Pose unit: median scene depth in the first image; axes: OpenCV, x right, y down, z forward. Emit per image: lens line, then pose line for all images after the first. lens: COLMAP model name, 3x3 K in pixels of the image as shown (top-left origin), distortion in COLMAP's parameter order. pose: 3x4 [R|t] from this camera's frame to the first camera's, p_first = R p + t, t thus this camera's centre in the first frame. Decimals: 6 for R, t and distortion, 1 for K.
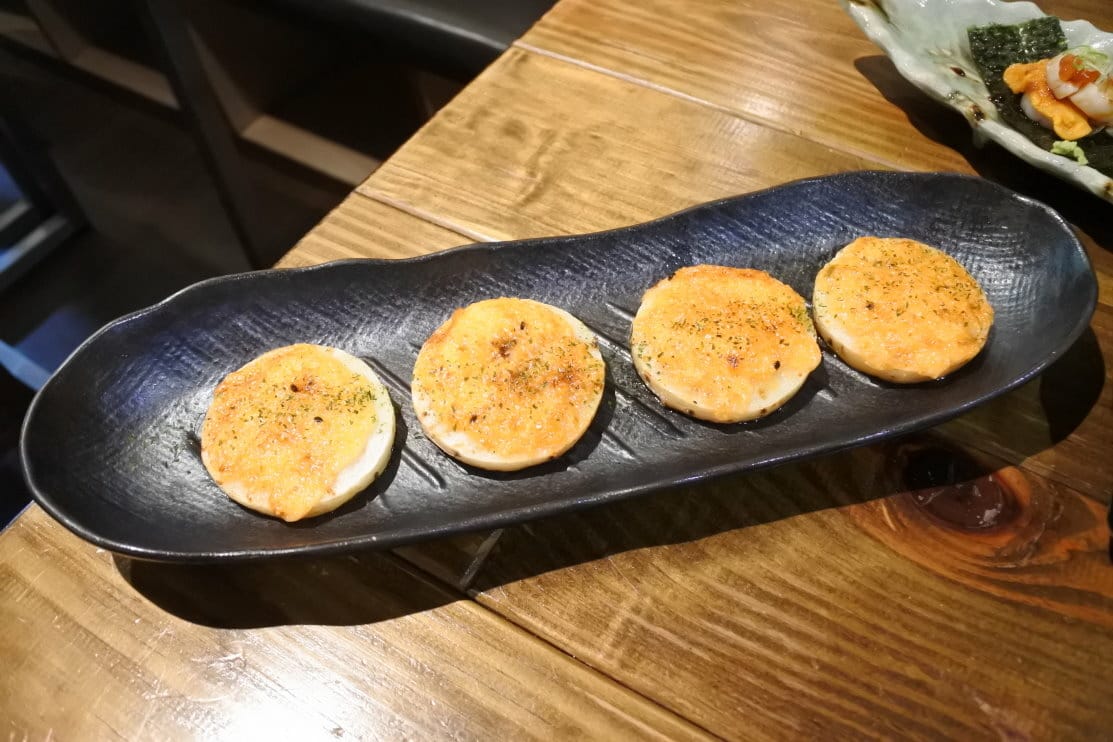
lens RADIAL K [[1000.4, 0, 556.5], [0, 1000.4, 371.0], [0, 0, 1]] dist [-0.097332, 0.085922]
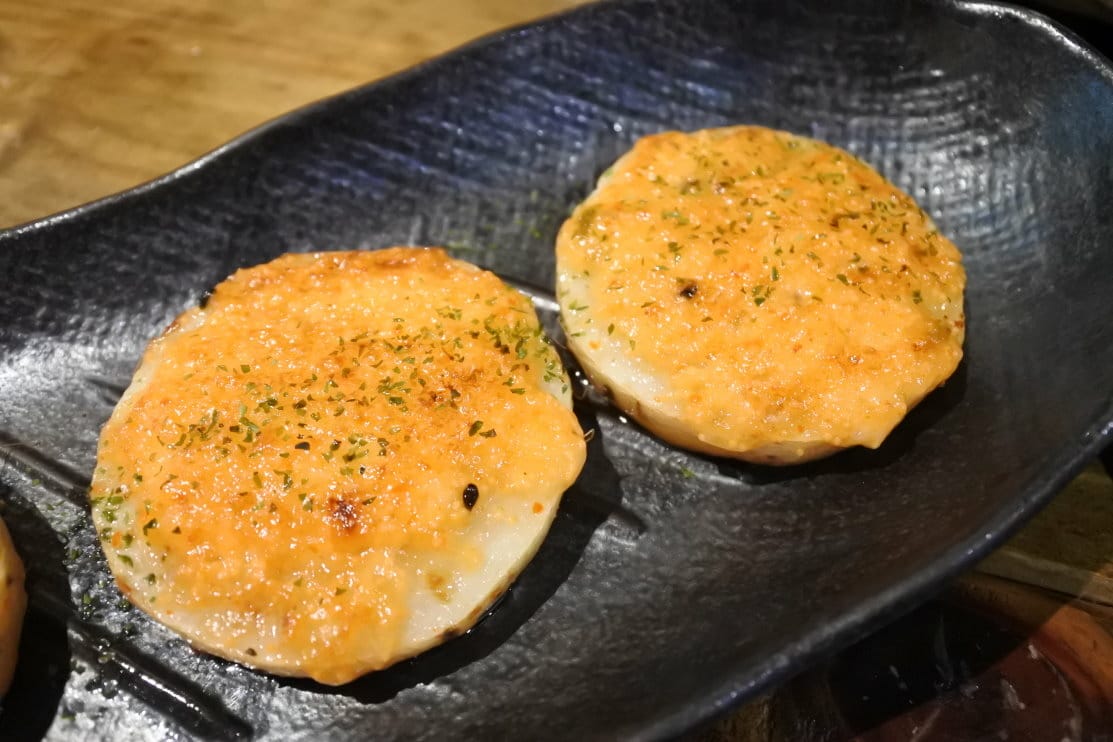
lens RADIAL K [[1000.4, 0, 556.5], [0, 1000.4, 371.0], [0, 0, 1]] dist [-0.097332, 0.085922]
pose [[0.974283, -0.175661, 0.141121, 0.190383], [0.172510, 0.984408, 0.034353, -0.053912], [-0.144955, -0.009125, 0.989396, 0.573202]]
